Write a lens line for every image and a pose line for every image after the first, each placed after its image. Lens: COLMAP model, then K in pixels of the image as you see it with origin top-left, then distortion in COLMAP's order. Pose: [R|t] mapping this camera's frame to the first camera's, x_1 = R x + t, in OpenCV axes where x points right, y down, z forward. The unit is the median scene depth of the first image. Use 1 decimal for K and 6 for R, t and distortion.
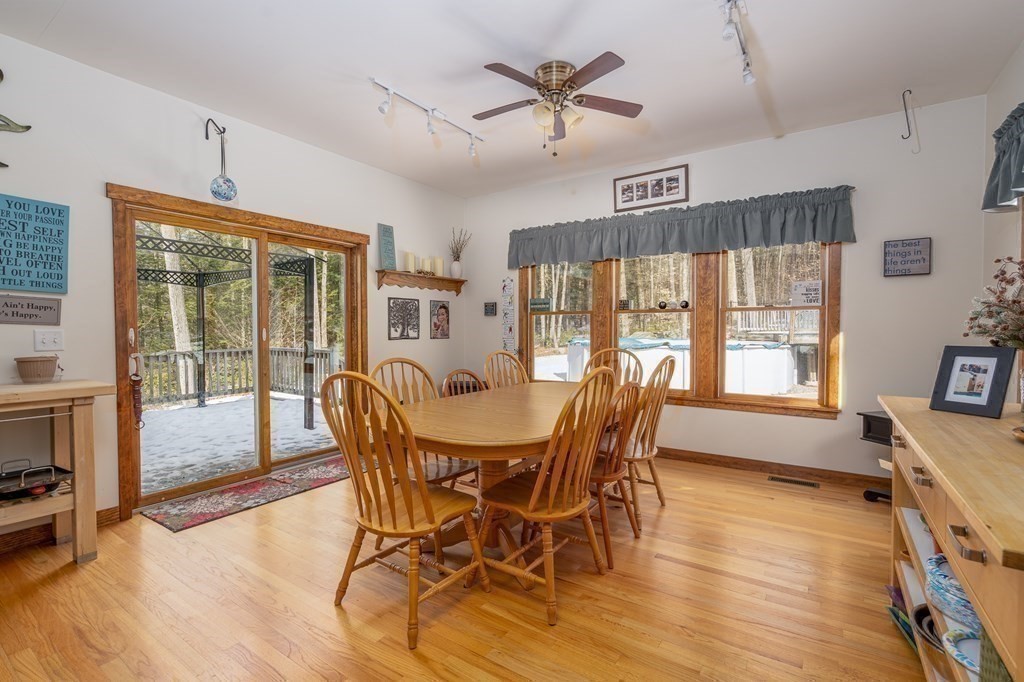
lens RADIAL K [[462.7, 0, 505.1], [0, 462.7, 341.8], [0, 0, 1]] dist [-0.005817, 0.002074]
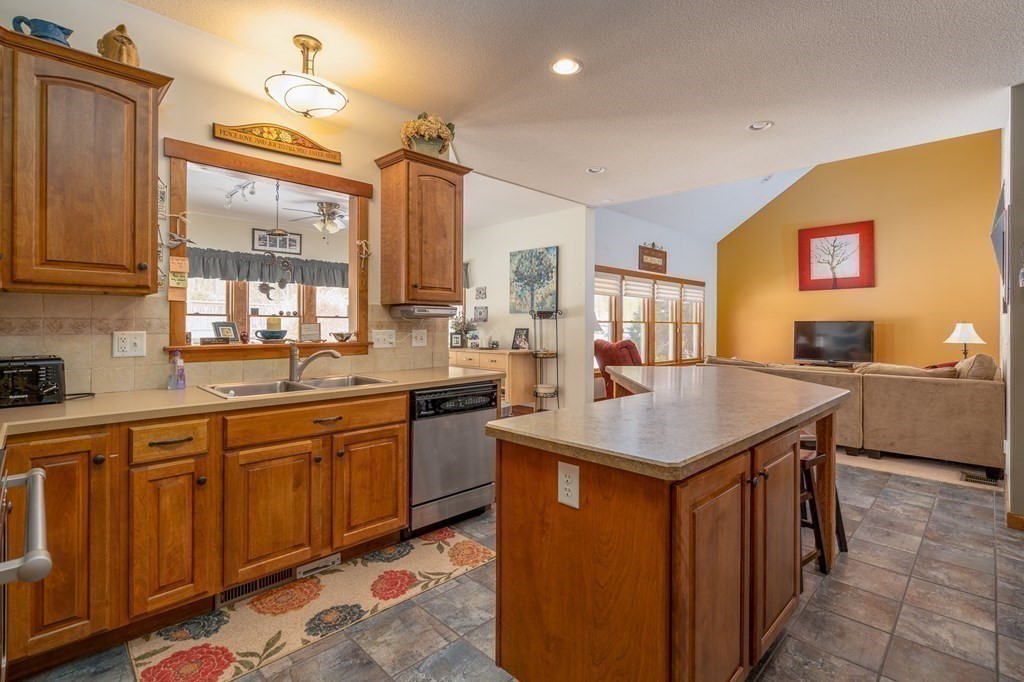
lens RADIAL K [[462.7, 0, 544.7], [0, 462.7, 328.0], [0, 0, 1]] dist [-0.005817, 0.002074]
pose [[0.146571, -0.002742, 0.989196, -1.154684], [0.022756, 0.999741, -0.000601, -0.003470], [-0.988938, 0.022598, 0.146595, -0.165043]]
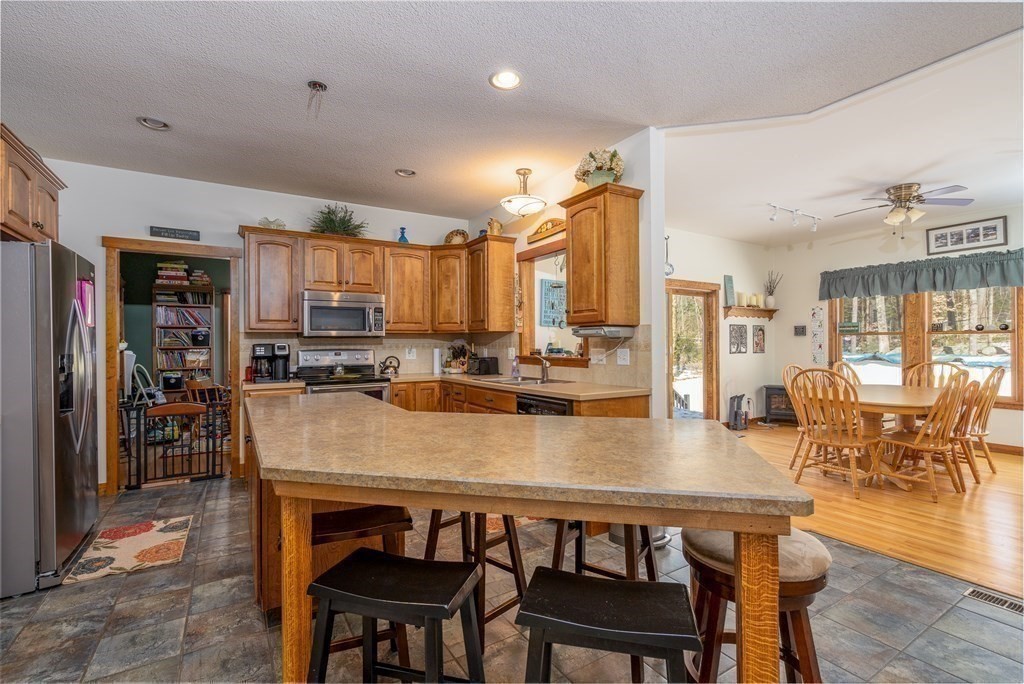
lens RADIAL K [[462.7, 0, 507.6], [0, 462.7, 339.5], [0, 0, 1]] dist [-0.005817, 0.002074]
pose [[0.914405, -0.002164, -0.404796, -0.316716], [-0.011562, 0.999438, -0.031461, 0.005317], [0.404636, 0.033449, 0.913866, -0.638708]]
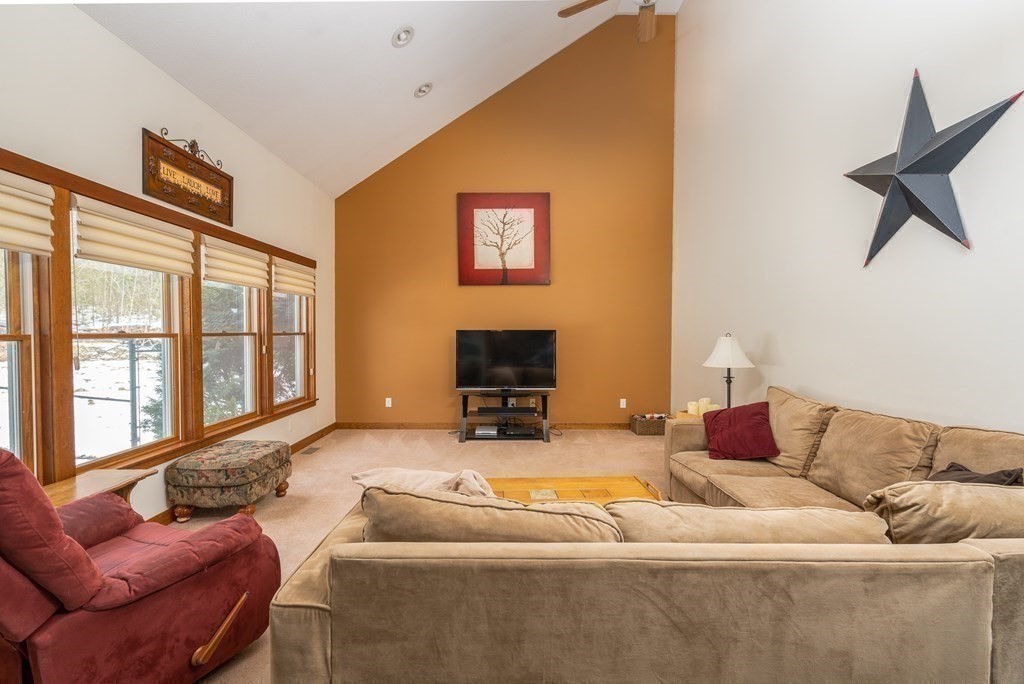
lens RADIAL K [[462.7, 0, 504.5], [0, 462.7, 344.7], [0, 0, 1]] dist [-0.005817, 0.002074]
pose [[-0.566099, -0.022943, 0.824018, -0.133745], [0.022663, 0.998802, 0.043379, -0.024005], [-0.824026, 0.043231, -0.564901, -0.317718]]
